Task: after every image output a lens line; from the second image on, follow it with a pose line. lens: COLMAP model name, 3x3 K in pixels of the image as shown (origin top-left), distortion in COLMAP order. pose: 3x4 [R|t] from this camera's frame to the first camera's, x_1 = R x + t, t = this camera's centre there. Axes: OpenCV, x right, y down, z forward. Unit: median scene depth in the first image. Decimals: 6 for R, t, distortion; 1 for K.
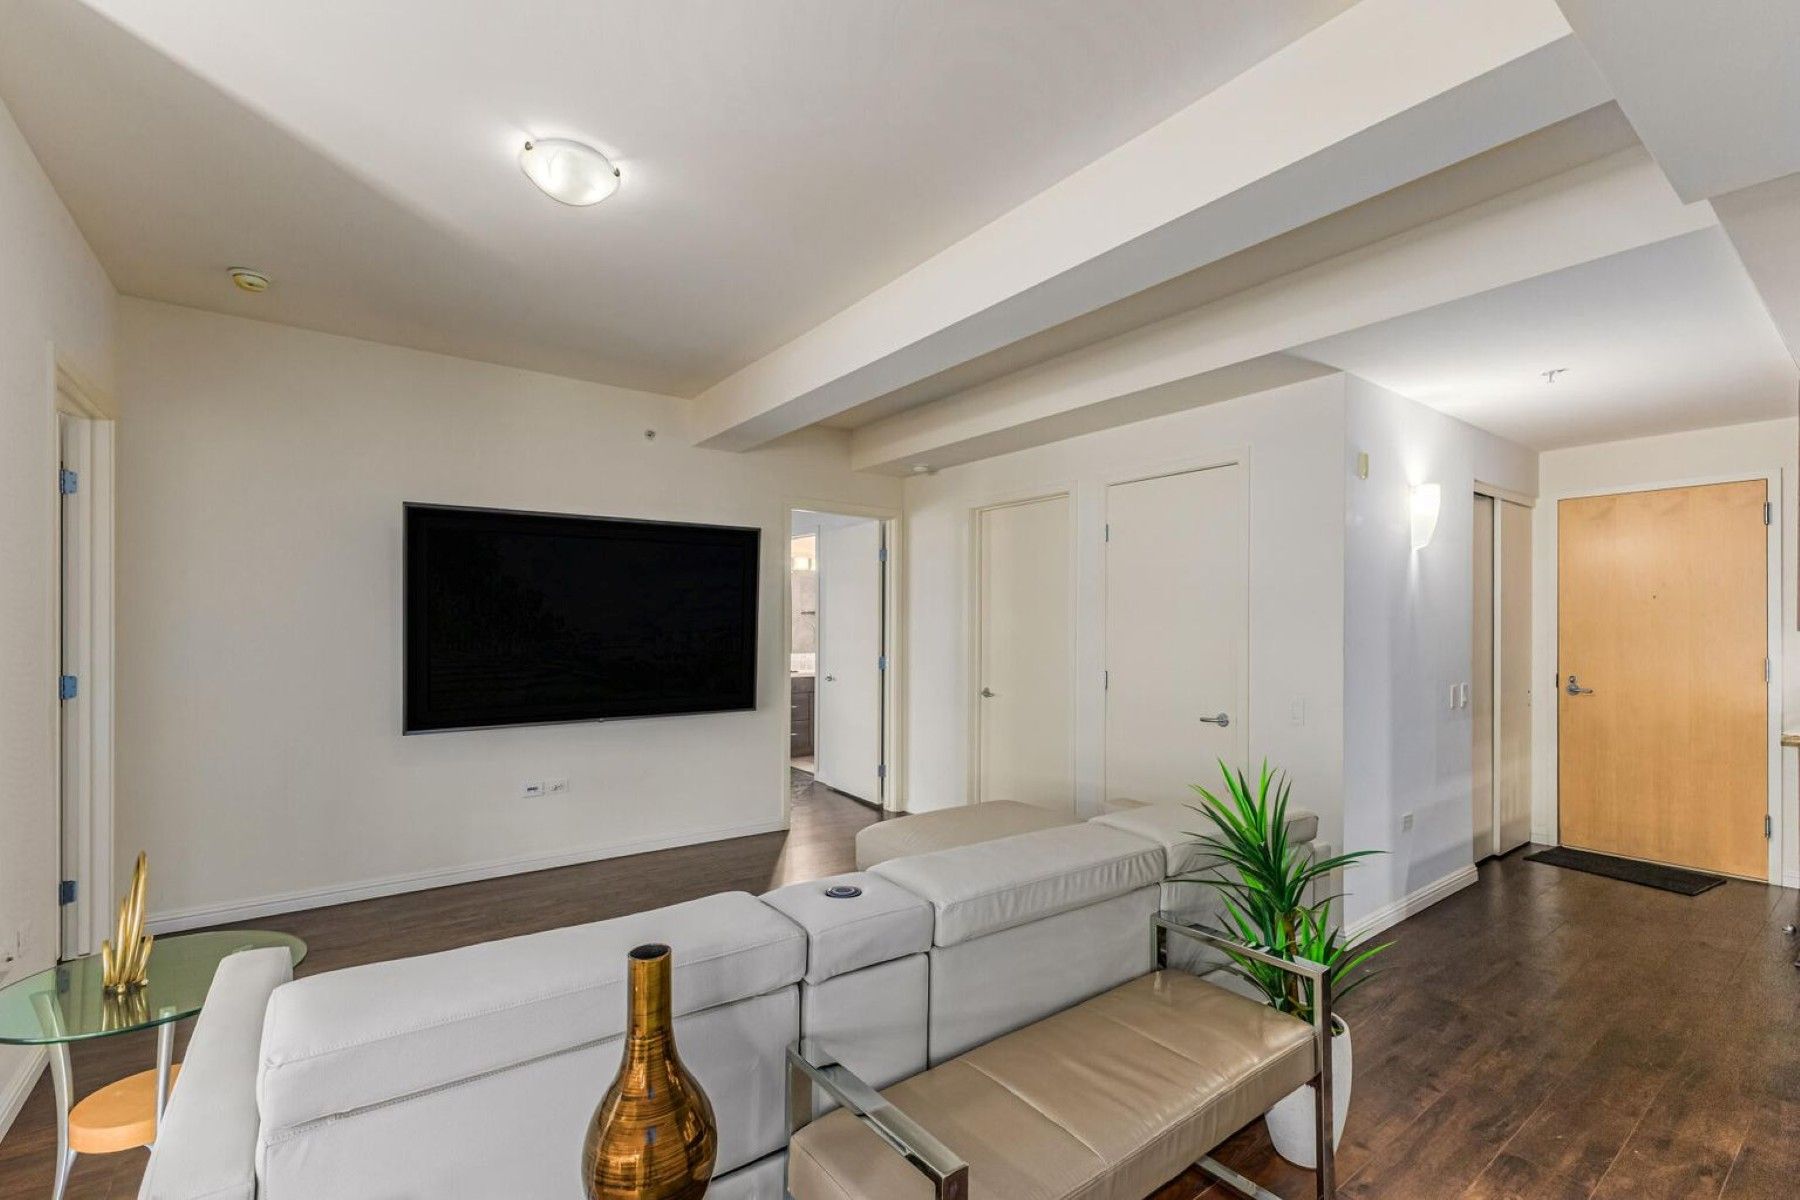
lens RADIAL K [[777.2, 0, 894.9], [0, 777.2, 611.5], [0, 0, 1]] dist [0.013709, -0.002435]
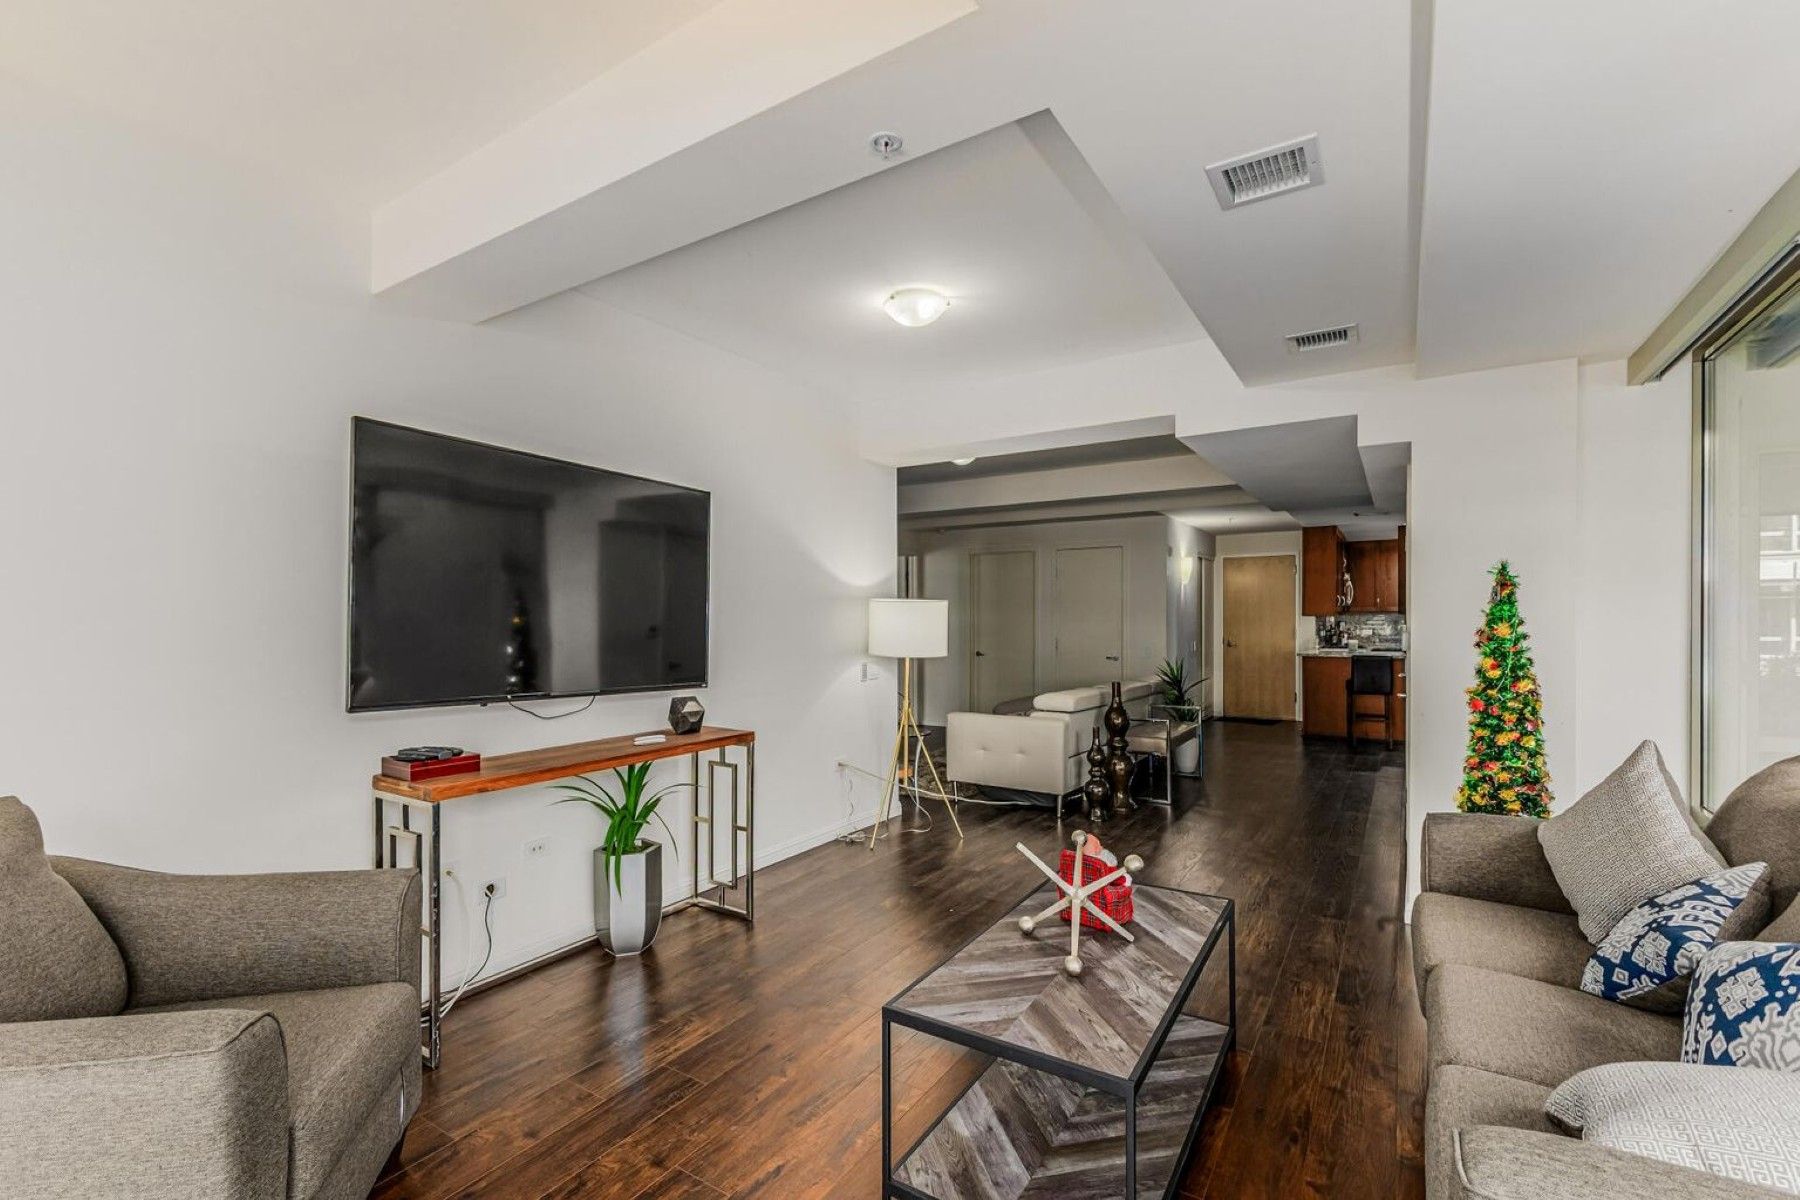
lens RADIAL K [[777.2, 0, 900.4], [0, 777.2, 606.0], [0, 0, 1]] dist [0.013709, -0.002435]
pose [[0.937740, -0.002105, 0.347332, -0.859512], [0.000907, 0.999993, 0.003613, -0.020103], [-0.347337, -0.003073, 0.937735, -0.823793]]
